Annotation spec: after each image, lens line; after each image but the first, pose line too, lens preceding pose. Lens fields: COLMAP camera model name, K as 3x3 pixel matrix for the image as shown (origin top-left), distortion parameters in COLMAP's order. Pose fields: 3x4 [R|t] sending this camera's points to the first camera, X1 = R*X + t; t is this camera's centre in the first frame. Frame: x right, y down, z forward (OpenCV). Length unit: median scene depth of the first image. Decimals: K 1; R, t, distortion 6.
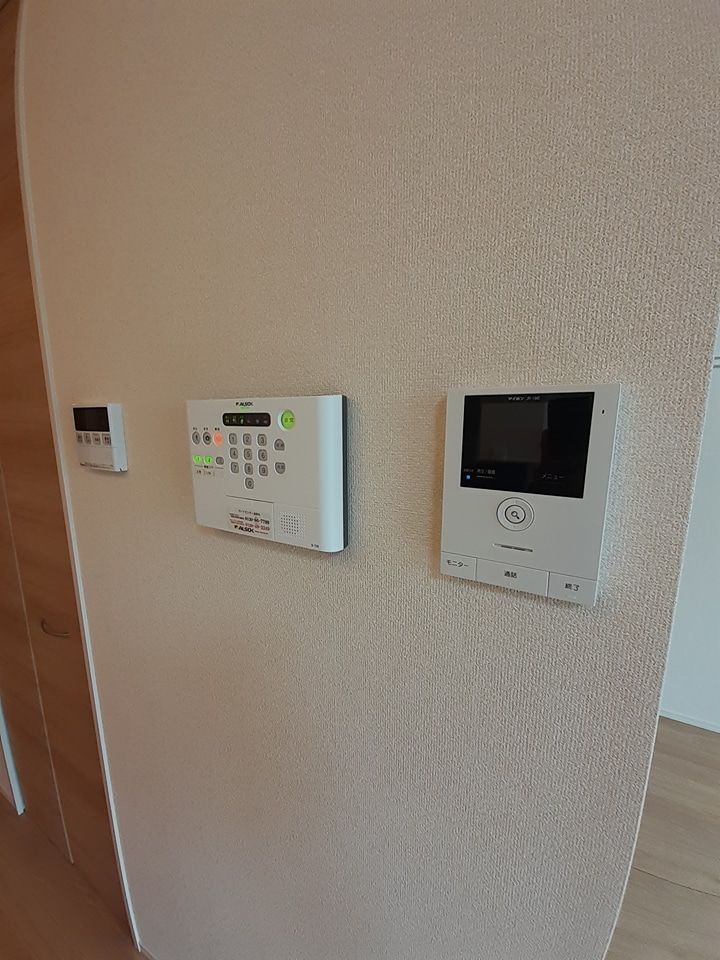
lens RADIAL K [[377.5, 0, 352.7], [0, 377.5, 480.1], [0, 0, 1]] dist [0.001927, -0.008581]
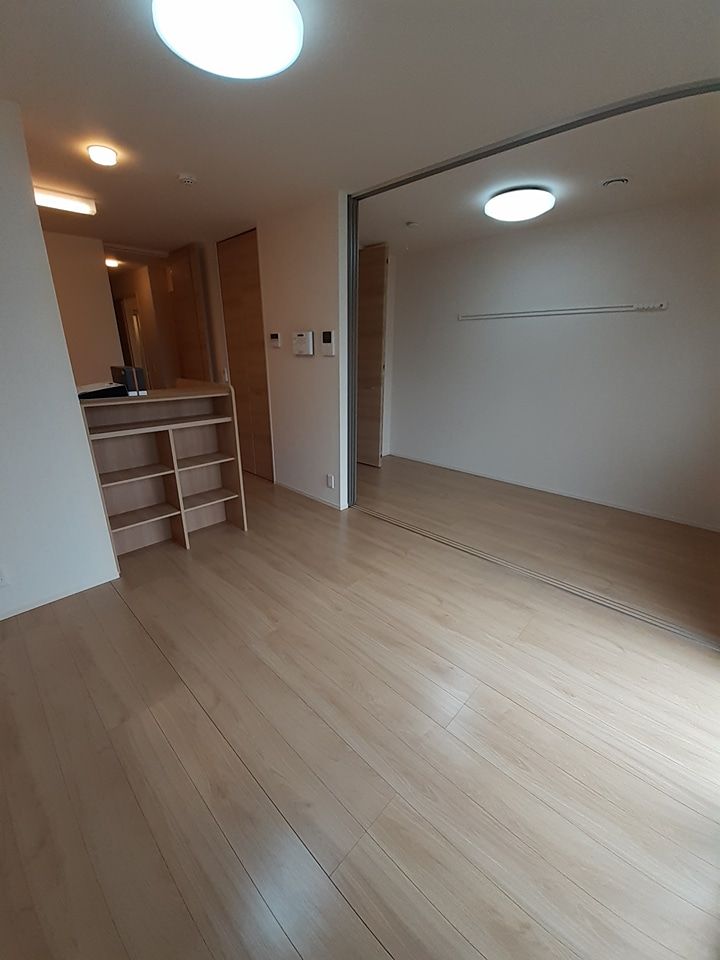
lens RADIAL K [[377.5, 0, 352.7], [0, 377.5, 480.1], [0, 0, 1]] dist [0.001927, -0.008581]
pose [[0.962361, 0.094535, -0.254804, 2.276332], [-0.052115, 0.984345, 0.168370, 1.059386], [0.266732, -0.148754, 0.952222, -4.893320]]
